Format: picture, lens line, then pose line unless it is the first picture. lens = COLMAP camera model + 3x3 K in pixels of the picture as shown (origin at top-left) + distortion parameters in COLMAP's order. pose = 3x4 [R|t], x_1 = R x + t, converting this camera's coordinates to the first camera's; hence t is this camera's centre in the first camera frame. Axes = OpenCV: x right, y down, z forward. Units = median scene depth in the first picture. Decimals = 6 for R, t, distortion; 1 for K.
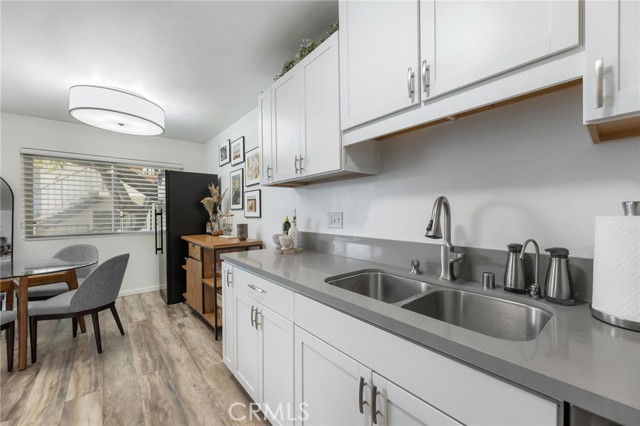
lens RADIAL K [[255.7, 0, 319.9], [0, 255.7, 214.4], [0, 0, 1]] dist [0.000141, -0.000017]
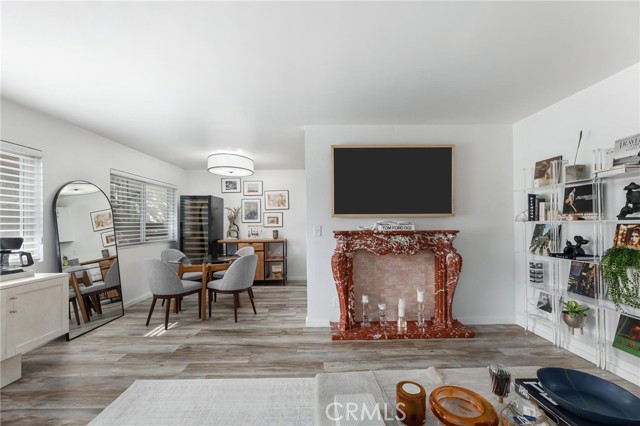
lens RADIAL K [[263.8, 0, 317.8], [0, 263.8, 221.1], [0, 0, 1]] dist [0.000824, 0.000006]
pose [[0.629834, 0.003782, 0.776721, -1.871893], [0.009940, 0.999867, -0.012929, -0.003111], [-0.776666, 0.015864, 0.629713, -0.560179]]
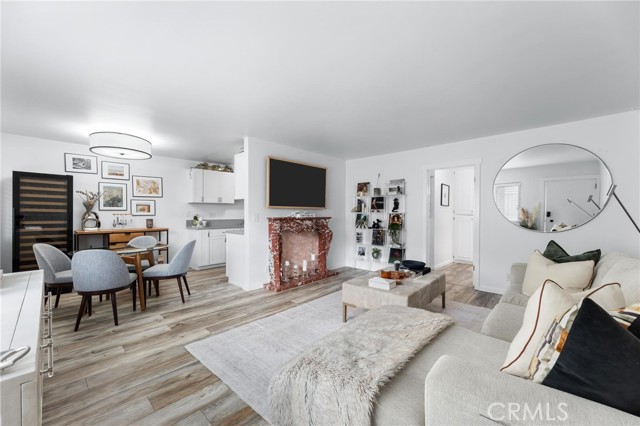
lens RADIAL K [[255.7, 0, 319.9], [0, 255.7, 214.4], [0, 0, 1]] dist [0.000141, -0.000017]
pose [[-0.131206, -0.004617, 0.991344, -2.570377], [0.001898, 0.999986, 0.004908, -0.001530], [-0.991353, 0.002525, -0.131195, 0.051834]]
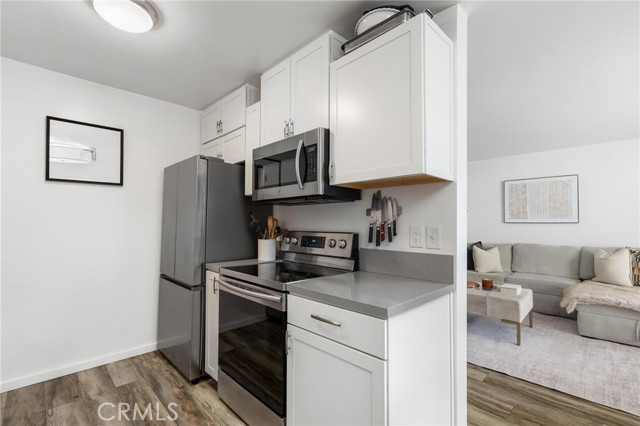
lens RADIAL K [[289.3, 0, 320.0], [0, 289.3, 214.6], [0, 0, 1]] dist [0.002193, 0.000194]
pose [[-0.996539, -0.005897, -0.082916, -0.532110], [-0.003757, 0.999656, -0.025940, -0.007238], [0.083041, -0.025538, -0.996219, 0.911570]]
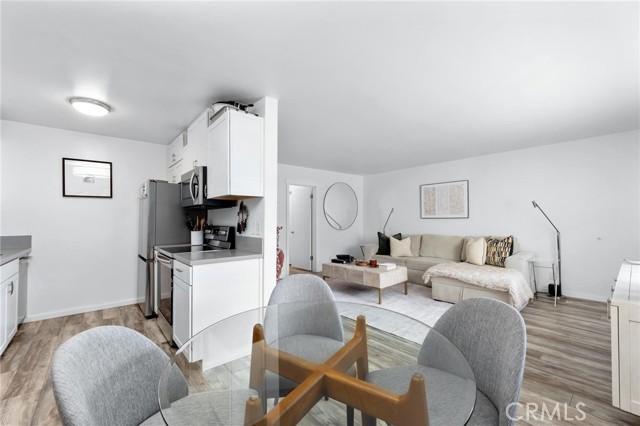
lens RADIAL K [[264.1, 0, 320.1], [0, 264.1, 215.0], [0, 0, 1]] dist [-0.000229, 0.000004]
pose [[-0.999880, 0.006488, -0.014063, -1.071527], [0.006682, 0.999883, -0.013792, -0.010863], [0.013972, -0.013884, -0.999806, 1.331679]]
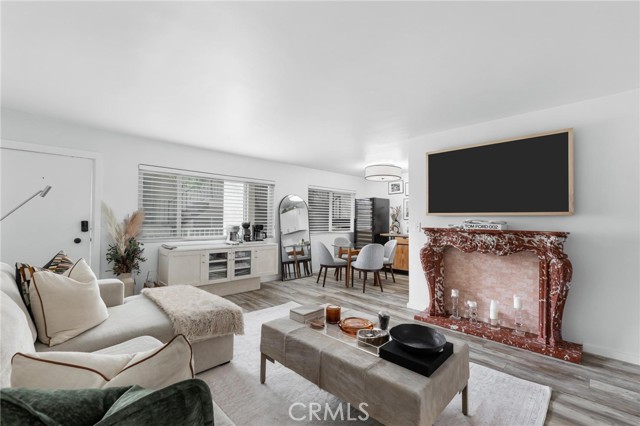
lens RADIAL K [[276.5, 0, 320.0], [0, 276.5, 213.0], [0, 0, 1]] dist [-0.000152, -0.000052]
pose [[0.996334, 0.014578, 0.084295, -1.560595], [-0.012120, 0.999489, -0.029591, -0.000250], [-0.084683, 0.028461, 0.996001, -1.262691]]
